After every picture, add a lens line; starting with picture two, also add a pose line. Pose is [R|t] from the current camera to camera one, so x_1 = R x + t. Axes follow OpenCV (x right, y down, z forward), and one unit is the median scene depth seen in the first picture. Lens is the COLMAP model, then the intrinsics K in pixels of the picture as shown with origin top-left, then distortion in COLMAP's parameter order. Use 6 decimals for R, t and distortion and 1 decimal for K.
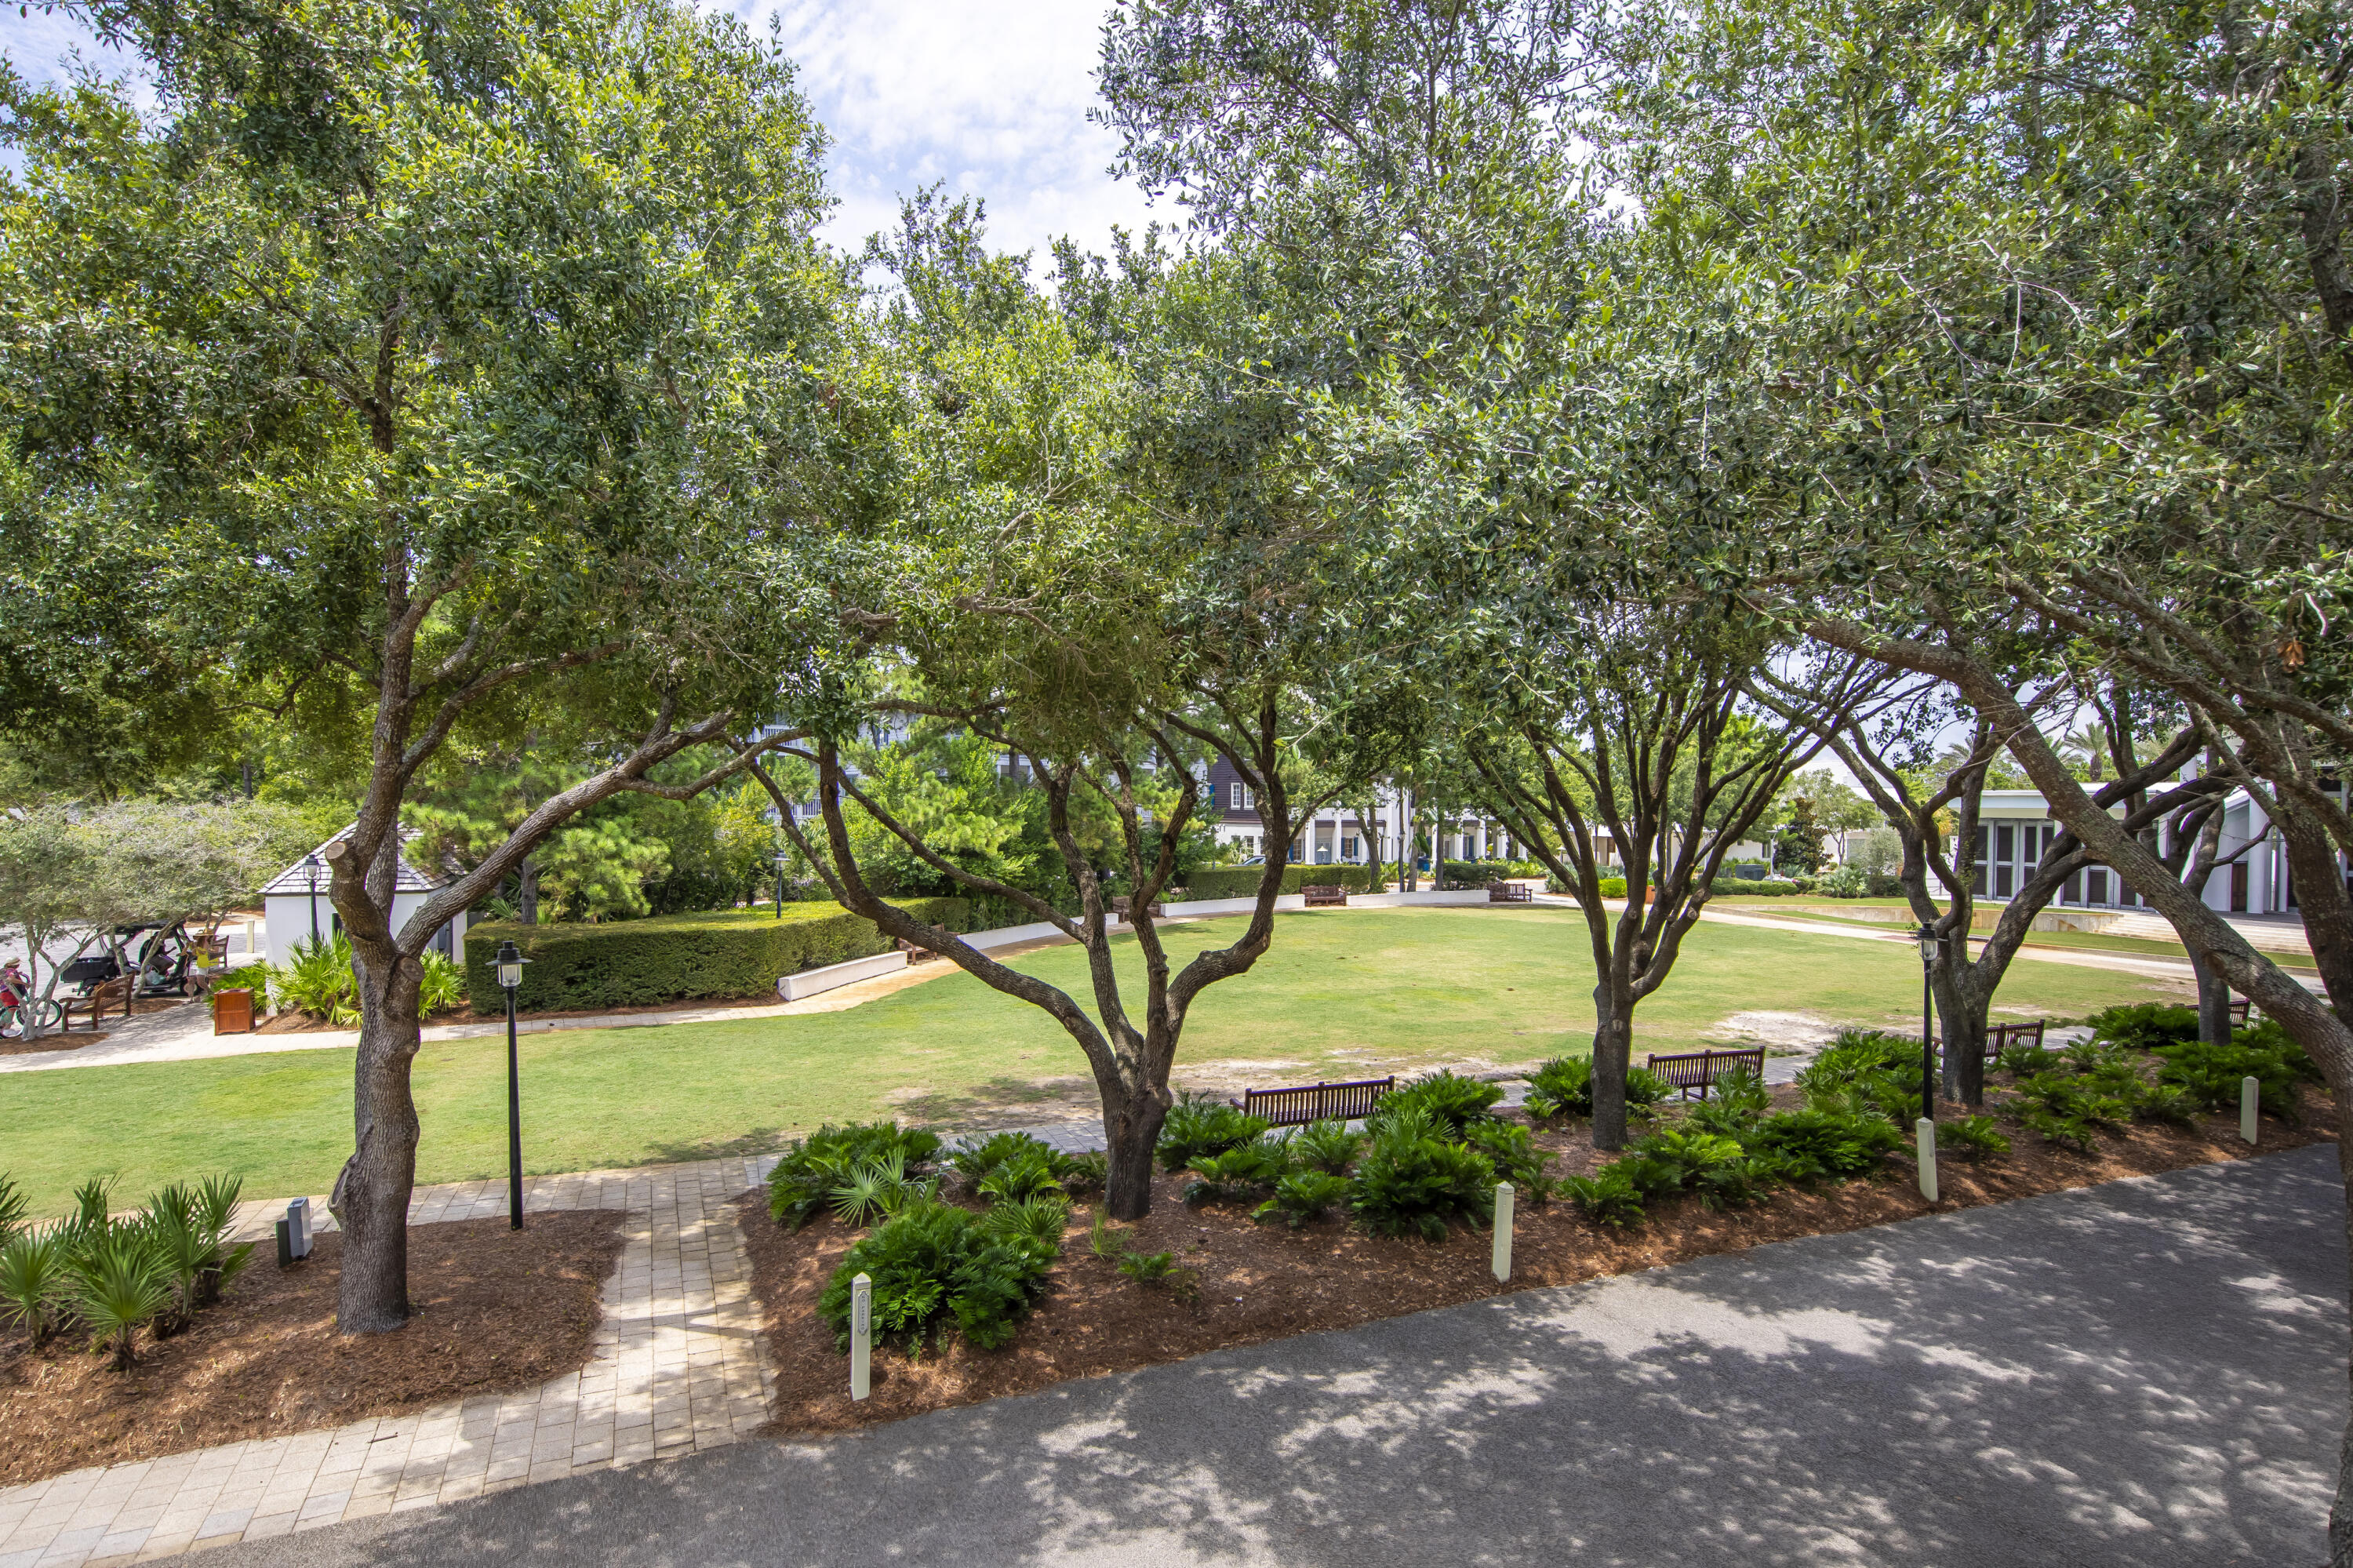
lens RADIAL K [[1248.3, 0, 1184.6], [0, 1248.3, 824.4], [0, 0, 1]] dist [0.006777, 0.000467]
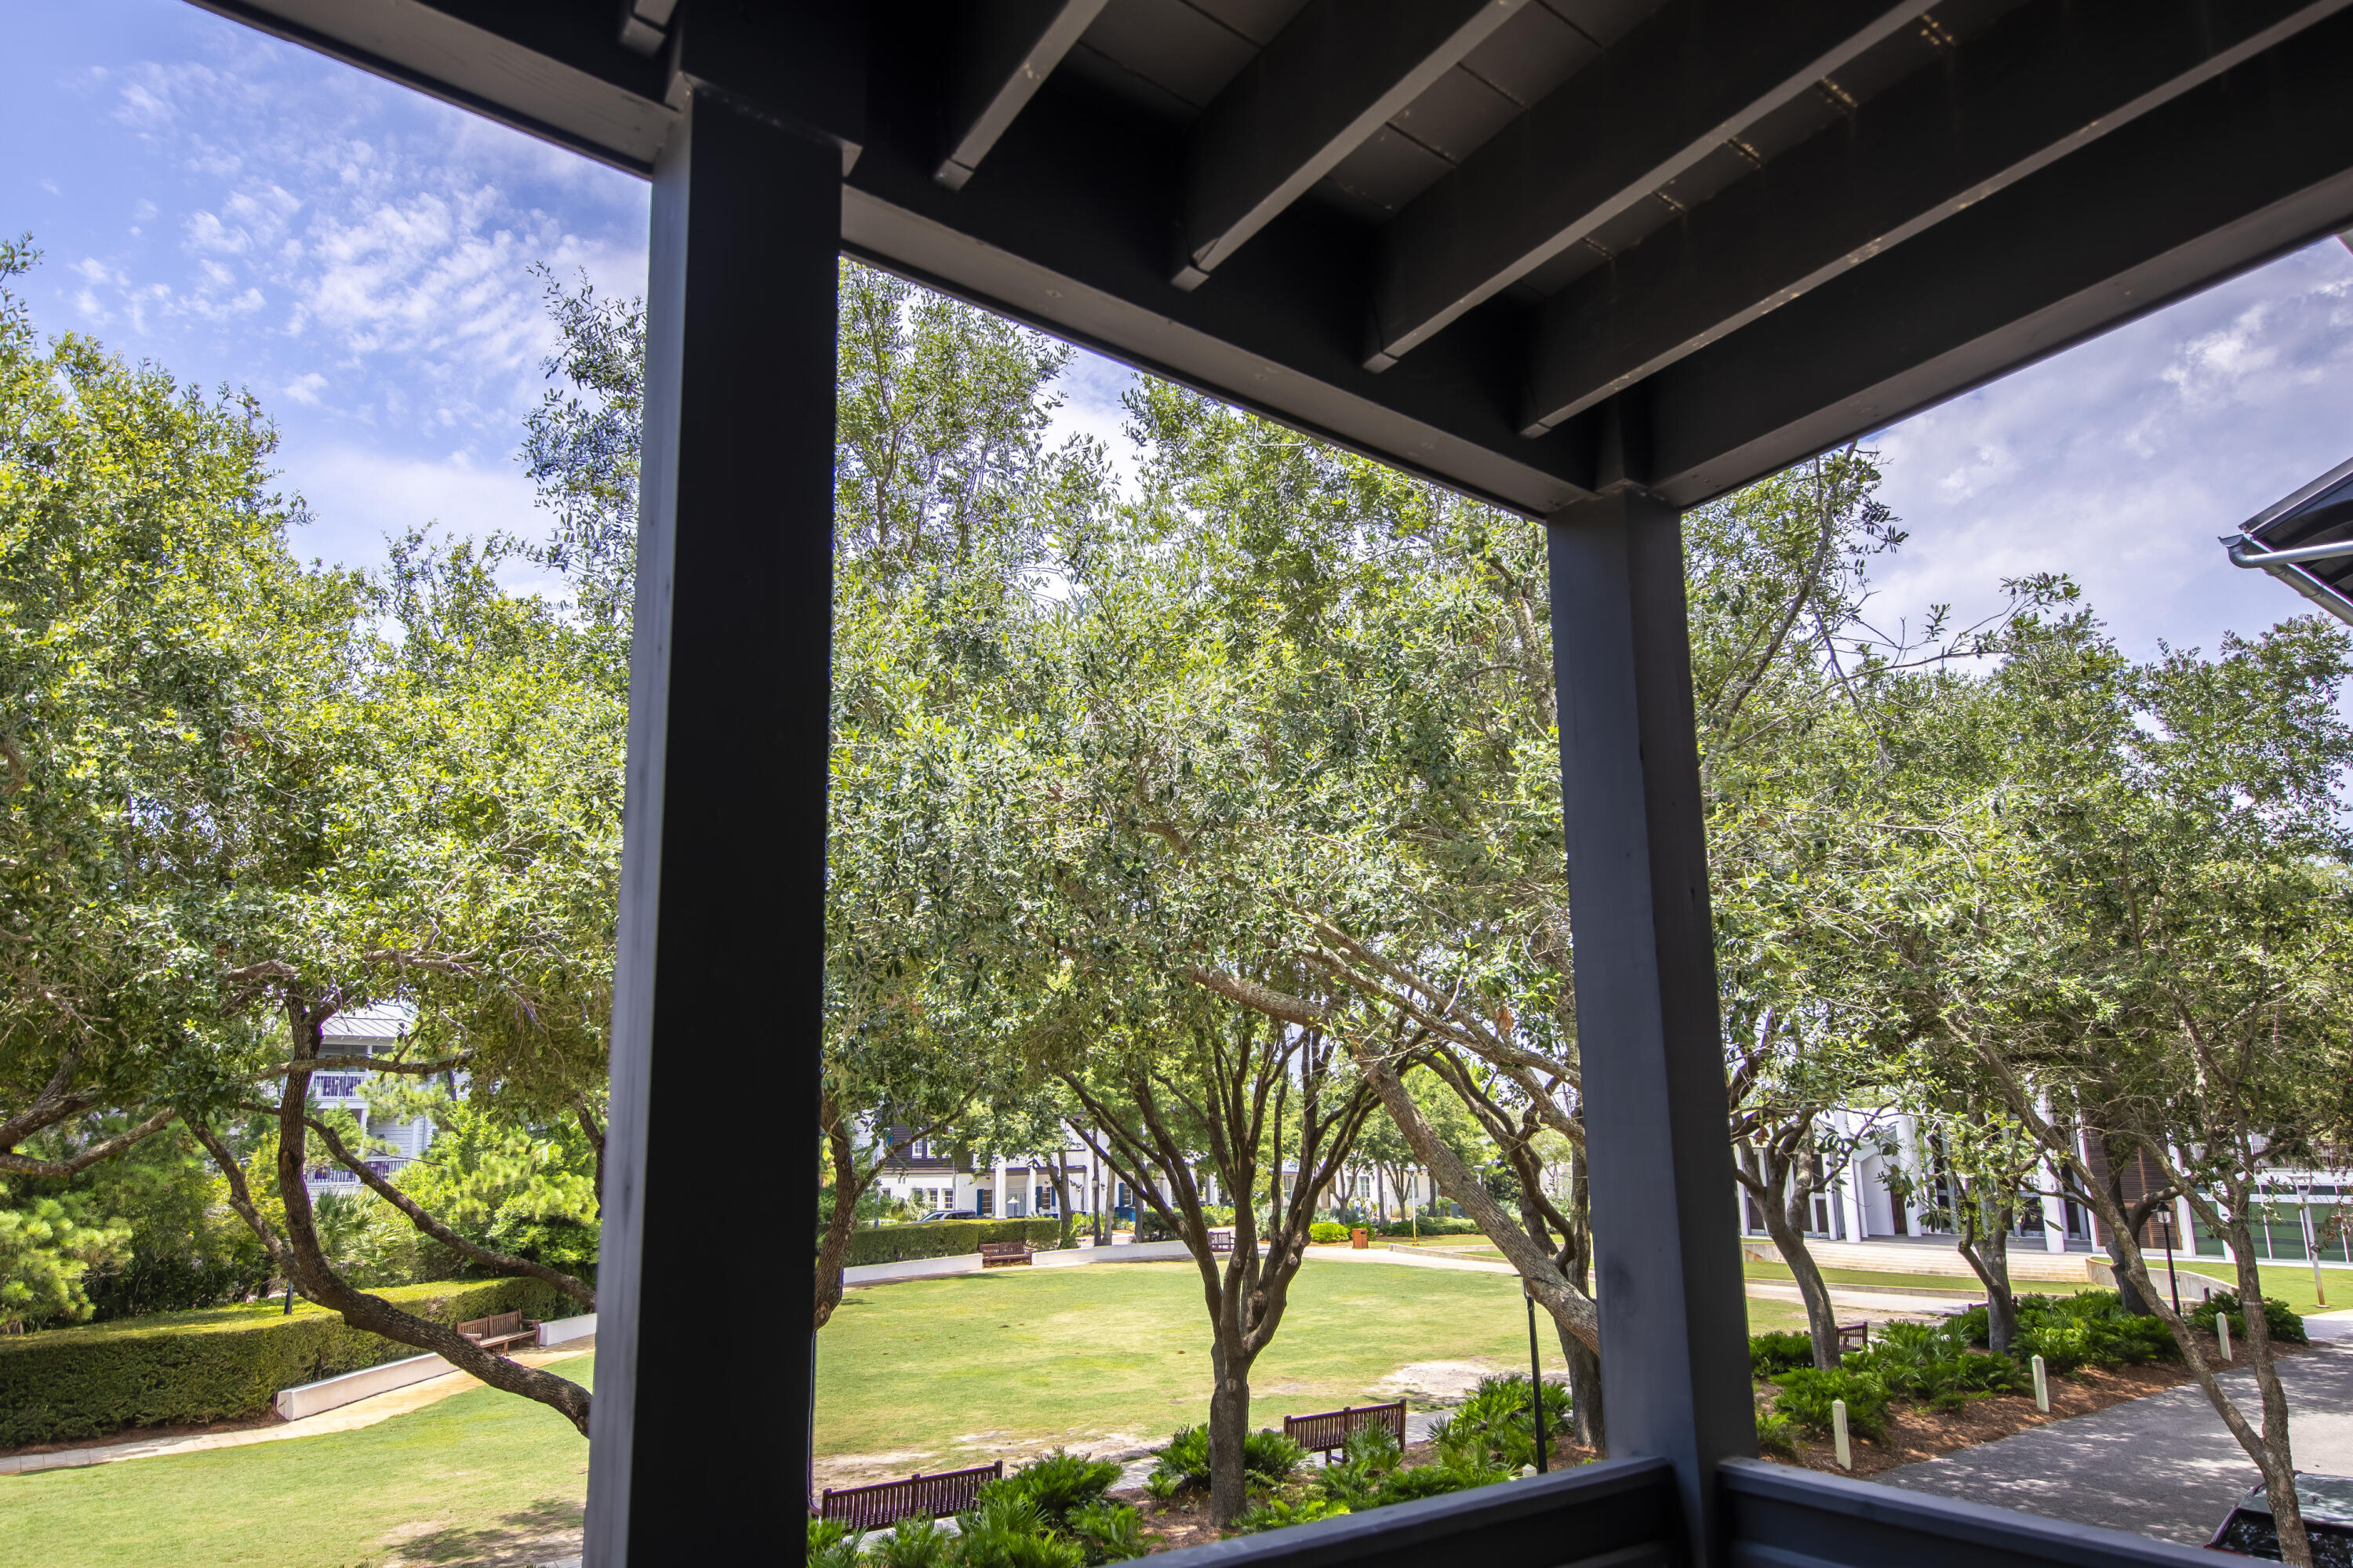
lens RADIAL K [[1361.2, 0, 1187.5], [0, 1361.2, 879.9], [0, 0, 1]] dist [0.005799, -0.000311]
pose [[0.975916, 0.016893, 0.217492, 0.068312], [0.028973, 0.978128, -0.205978, -0.001590], [-0.216215, 0.207318, 0.954081, -0.046281]]
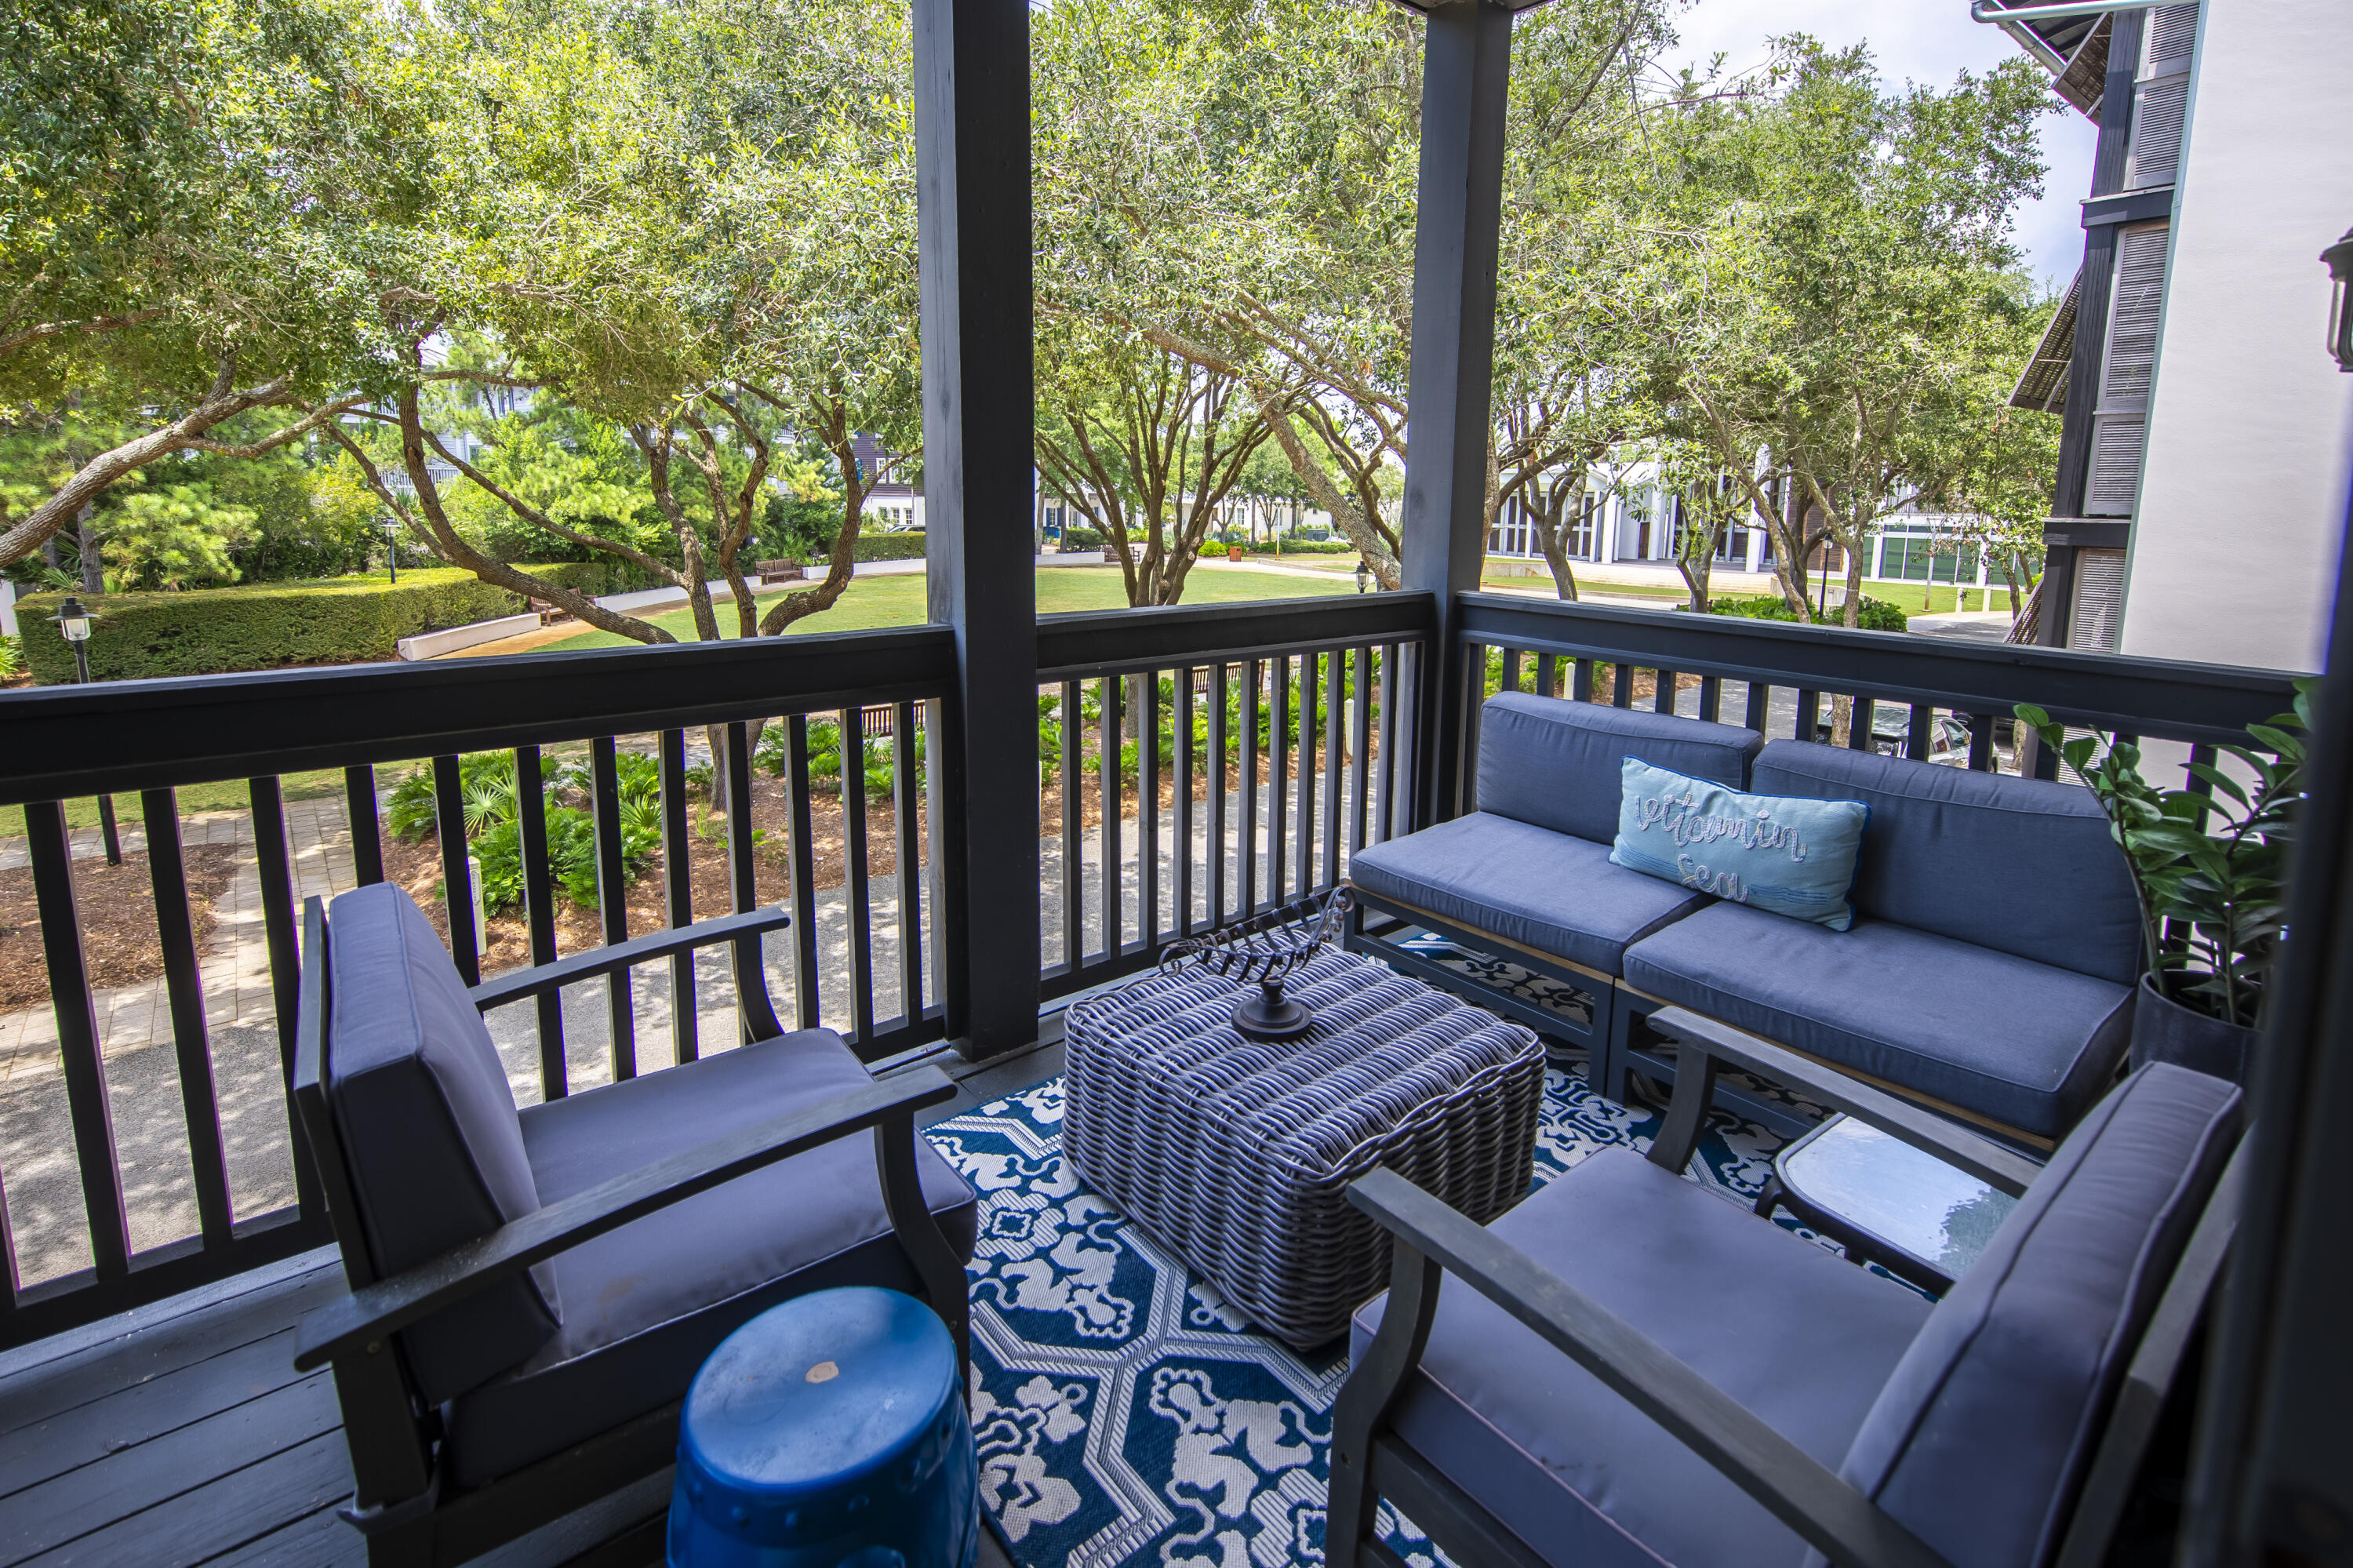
lens RADIAL K [[1108.8, 0, 1172.2], [0, 1108.8, 644.3], [0, 0, 1]] dist [0.023629, -0.012133]
pose [[0.960071, -0.038417, 0.277106, 0.047015], [0.001993, 0.991441, 0.130544, 0.007921], [-0.279750, -0.124779, 0.951930, -0.088463]]
